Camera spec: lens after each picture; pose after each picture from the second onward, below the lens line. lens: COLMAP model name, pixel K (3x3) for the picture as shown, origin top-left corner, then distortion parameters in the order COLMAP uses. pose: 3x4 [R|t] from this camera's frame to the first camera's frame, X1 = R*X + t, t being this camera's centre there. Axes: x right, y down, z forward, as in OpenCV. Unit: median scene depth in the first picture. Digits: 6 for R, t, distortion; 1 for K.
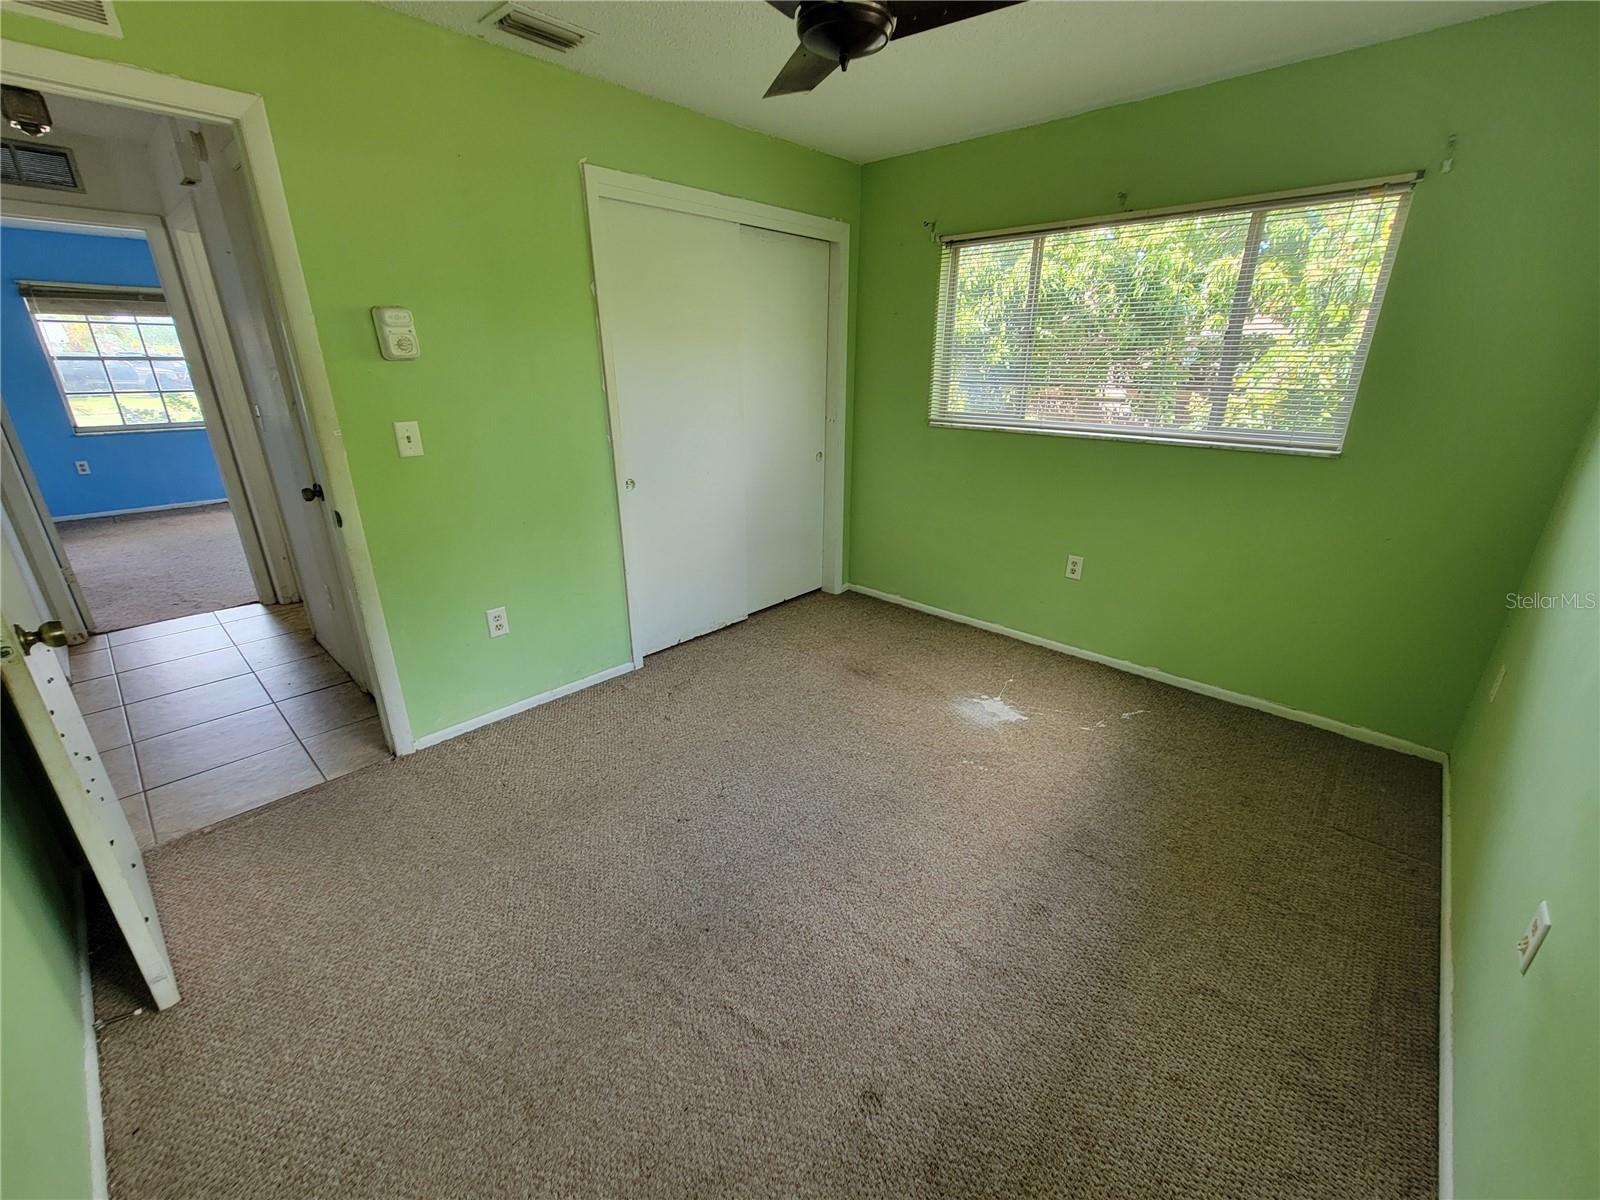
lens RADIAL K [[654.1, 0, 803.4], [0, 654.1, 604.3], [0, 0, 1]] dist [-0.000668, -0.000348]
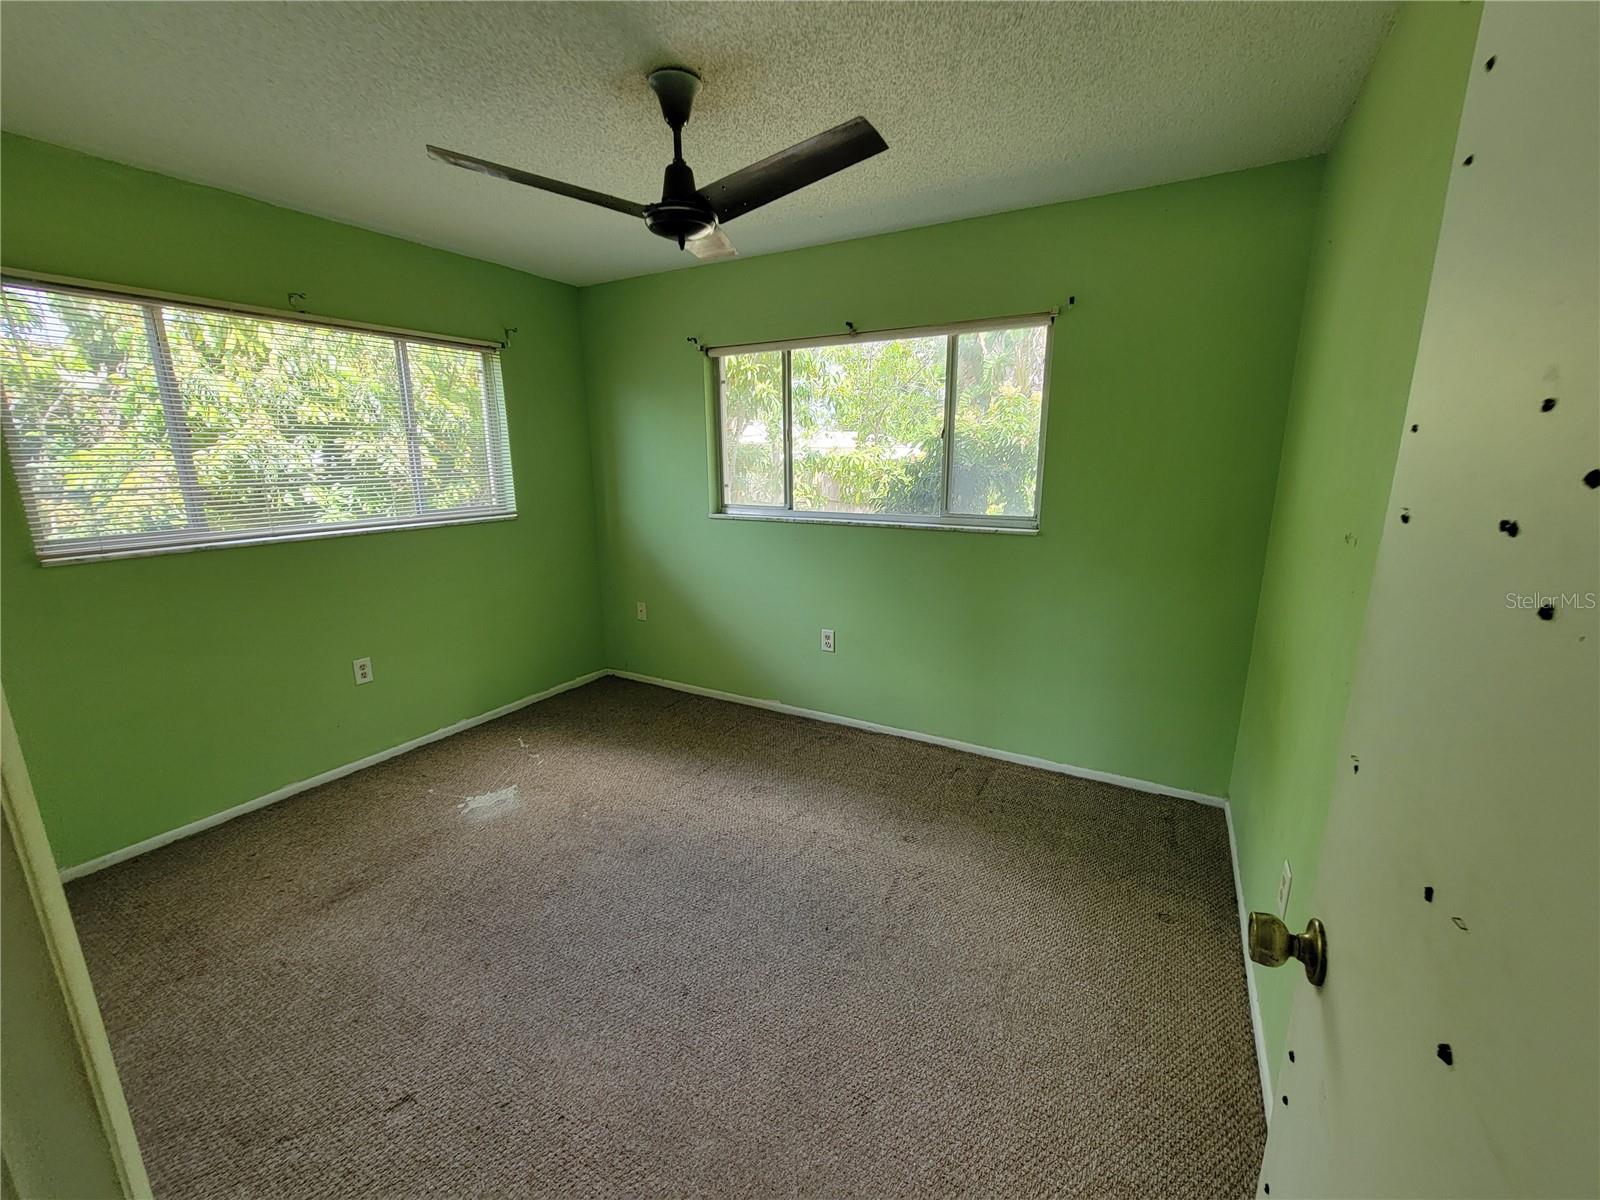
lens RADIAL K [[654.1, 0, 803.4], [0, 654.1, 604.3], [0, 0, 1]] dist [-0.000668, -0.000348]
pose [[-0.228456, -0.219328, 0.948527, -0.626025], [0.346093, 0.892354, 0.289697, -0.205402], [-0.909960, 0.394461, -0.127955, 0.541668]]
